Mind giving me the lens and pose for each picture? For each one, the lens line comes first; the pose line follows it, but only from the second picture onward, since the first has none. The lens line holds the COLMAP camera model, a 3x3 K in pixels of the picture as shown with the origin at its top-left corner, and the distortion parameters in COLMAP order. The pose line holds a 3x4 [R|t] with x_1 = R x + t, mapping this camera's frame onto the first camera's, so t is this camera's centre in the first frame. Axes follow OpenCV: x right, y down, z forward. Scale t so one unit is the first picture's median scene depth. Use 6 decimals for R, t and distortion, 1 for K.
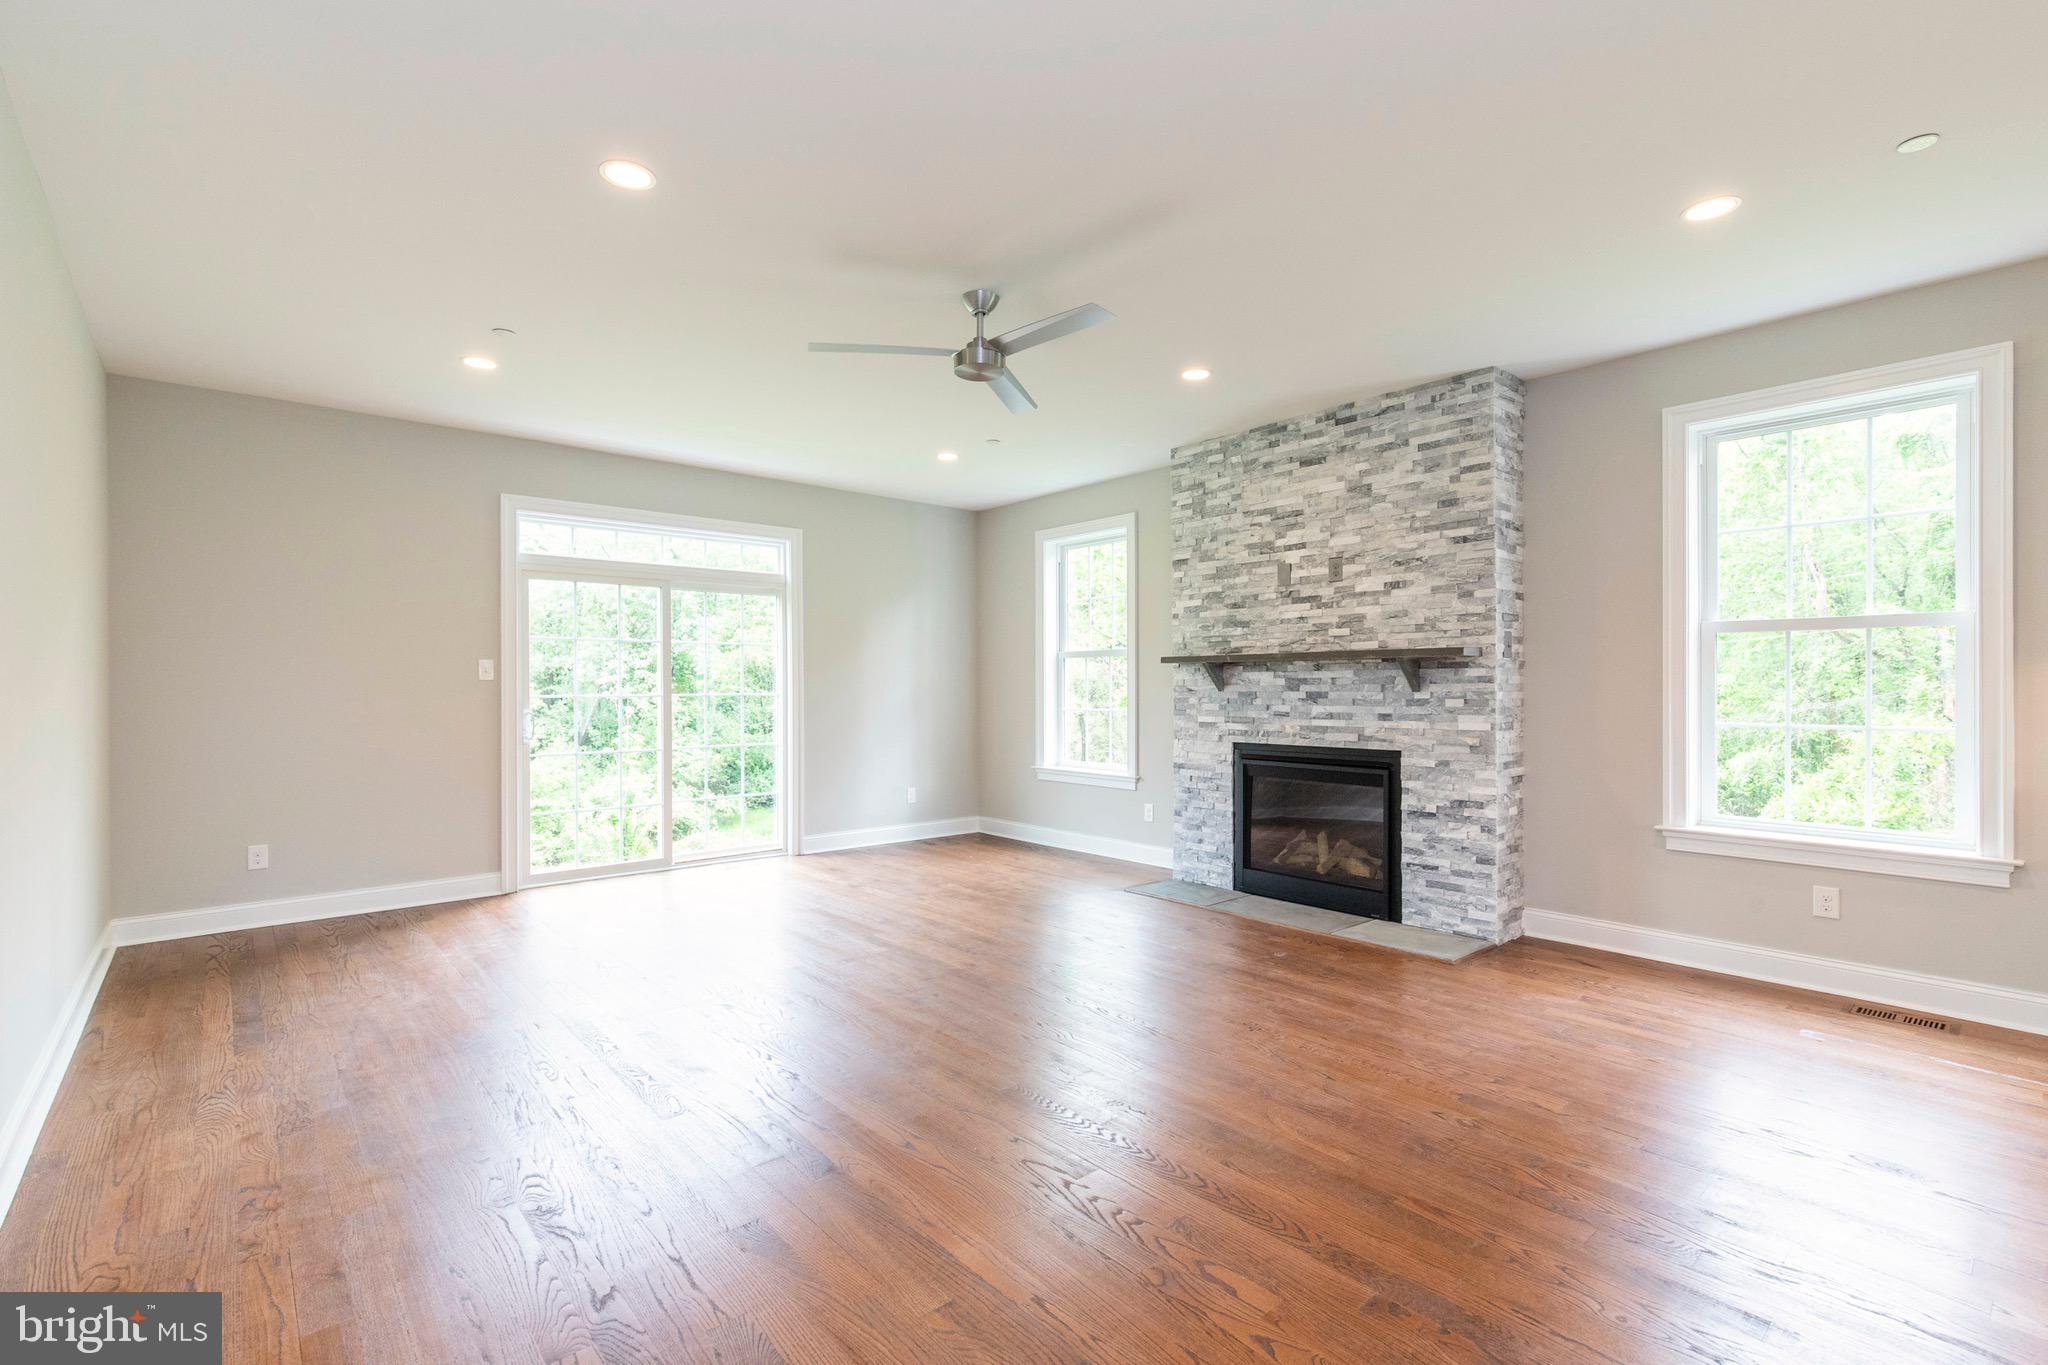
lens RADIAL K [[922.7, 0, 1028.1], [0, 922.7, 687.8], [0, 0, 1]] dist [-0.001045, -0.000328]
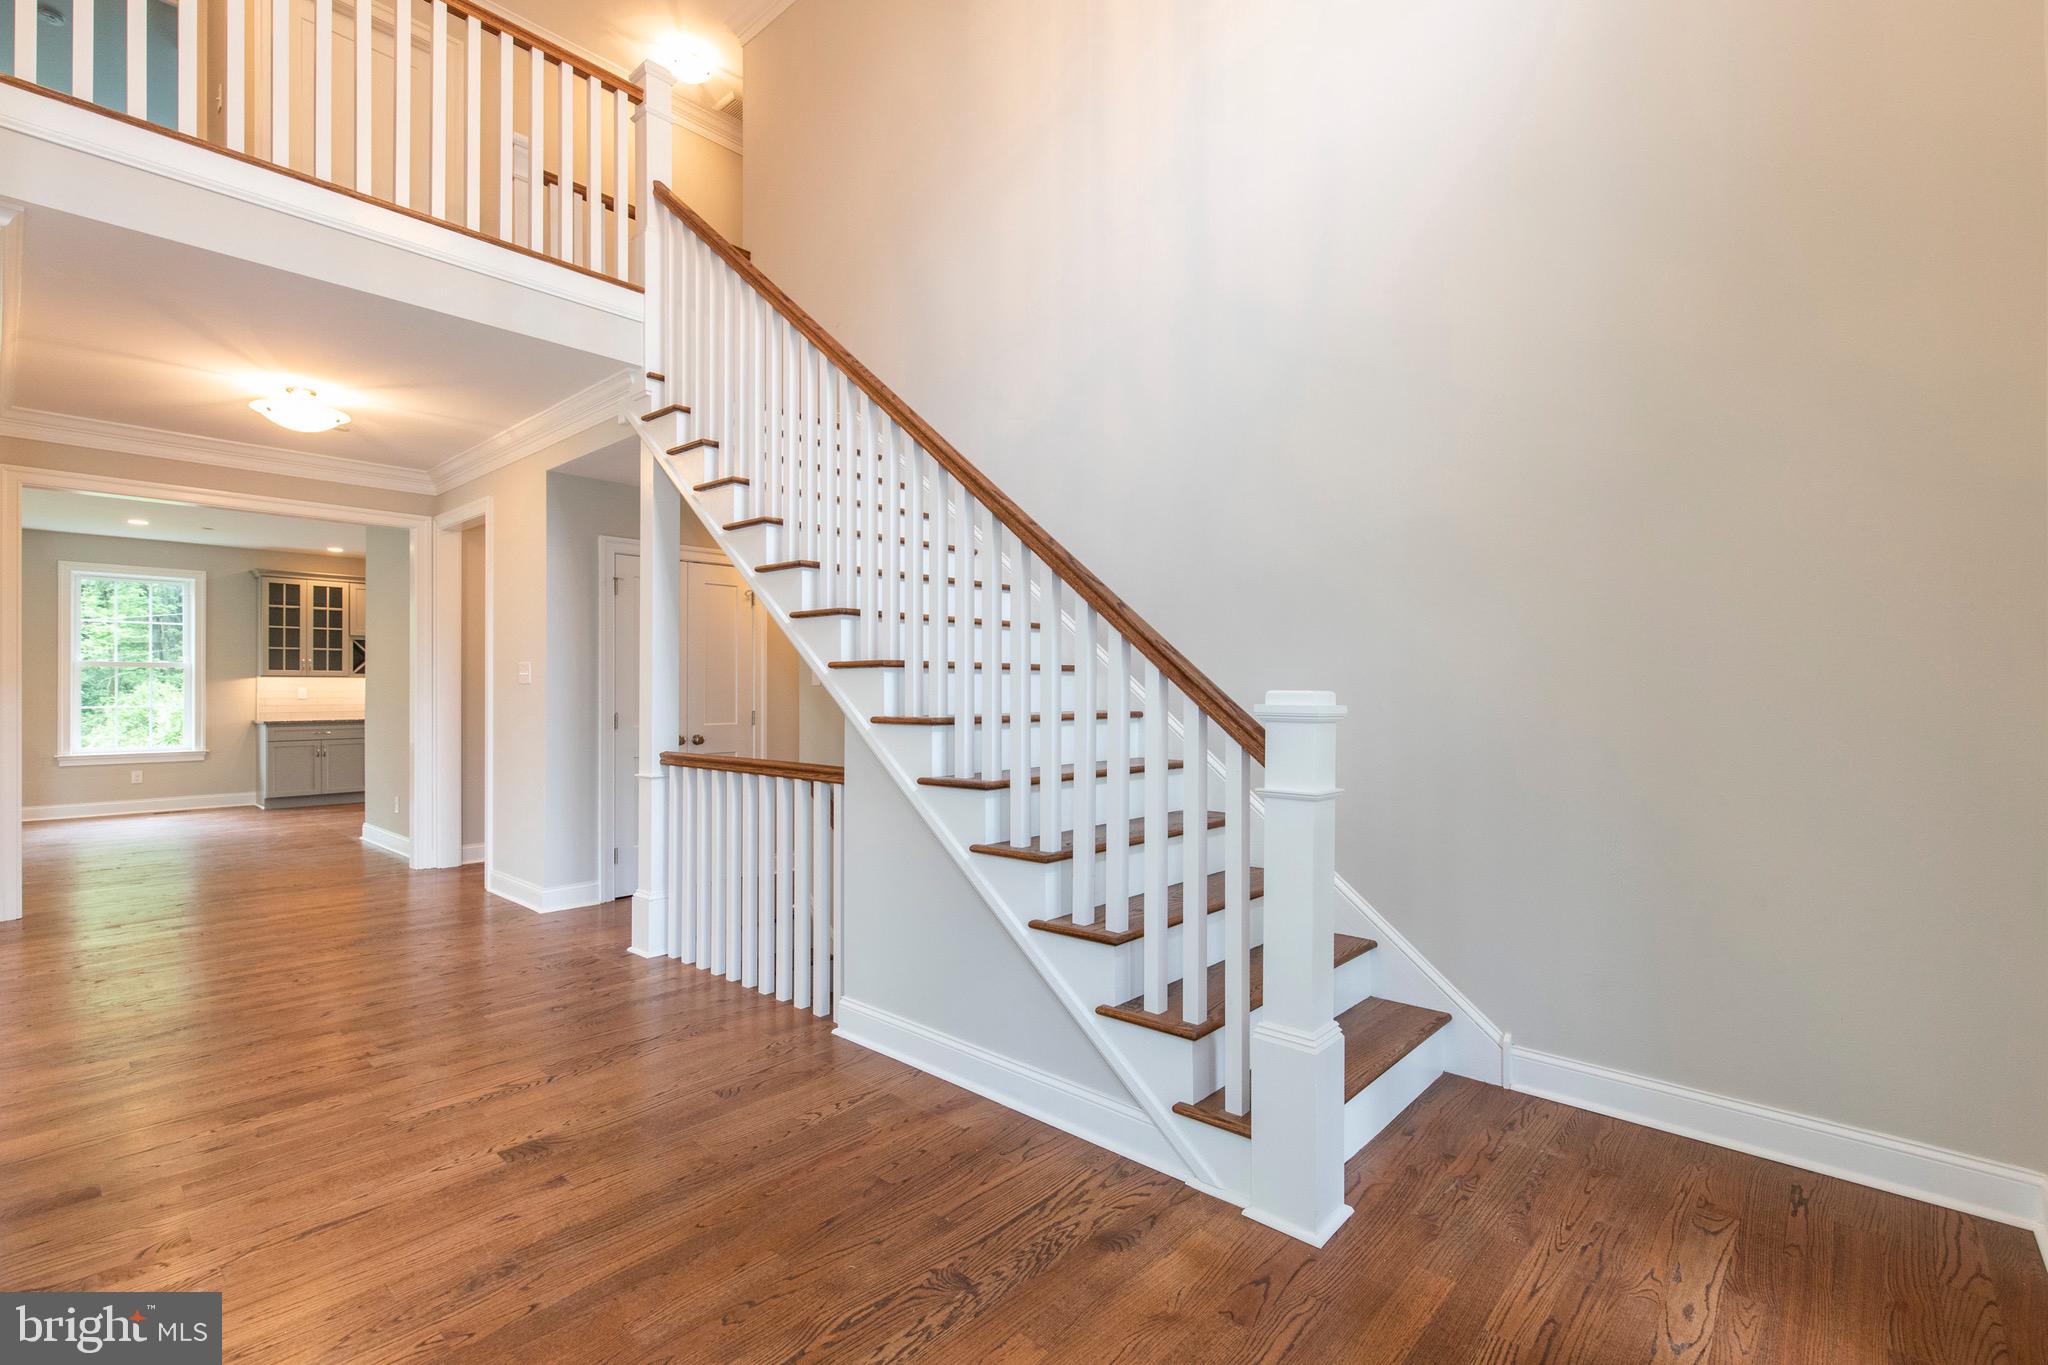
lens RADIAL K [[922.7, 0, 1028.1], [0, 922.7, 687.8], [0, 0, 1]] dist [-0.001045, -0.000328]
pose [[-0.139902, 0.002292, 0.990163, -1.467115], [-0.000639, 0.999997, -0.002405, -0.003175], [-0.990165, -0.000969, -0.139900, -0.783558]]
